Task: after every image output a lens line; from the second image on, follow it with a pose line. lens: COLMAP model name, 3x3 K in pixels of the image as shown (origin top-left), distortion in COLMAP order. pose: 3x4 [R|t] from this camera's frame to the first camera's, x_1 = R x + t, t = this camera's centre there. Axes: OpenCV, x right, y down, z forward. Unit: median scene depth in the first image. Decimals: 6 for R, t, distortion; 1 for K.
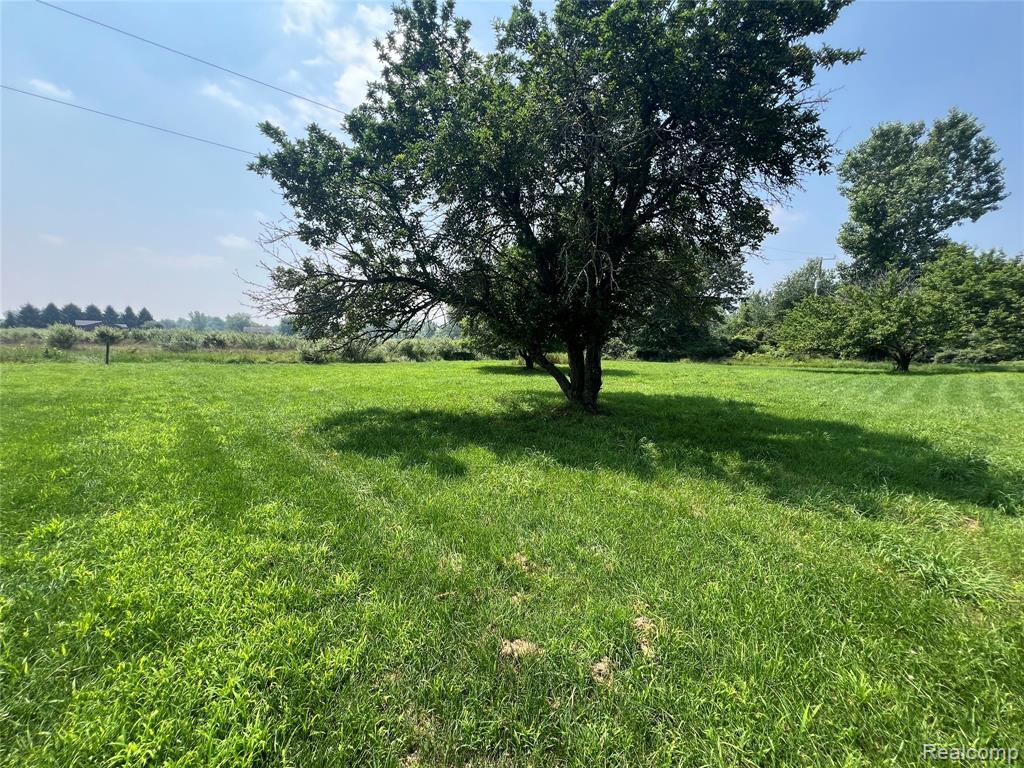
lens RADIAL K [[408.5, 0, 511.4], [0, 408.5, 378.0], [0, 0, 1]] dist [-0.000599, -0.000070]
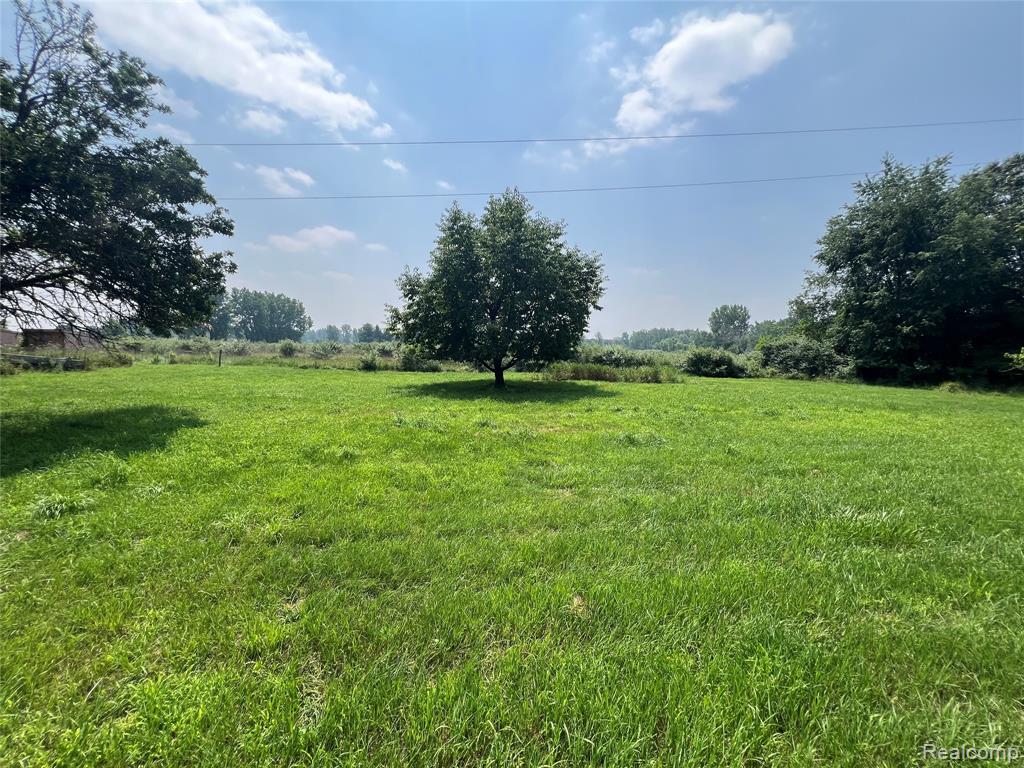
lens RADIAL K [[408.5, 0, 511.4], [0, 408.5, 378.0], [0, 0, 1]] dist [-0.000599, -0.000070]
pose [[0.782790, 0.038808, -0.621075, 0.384488], [-0.055760, 0.998413, -0.007892, -0.021568], [0.619783, 0.040809, 0.783712, 0.288361]]
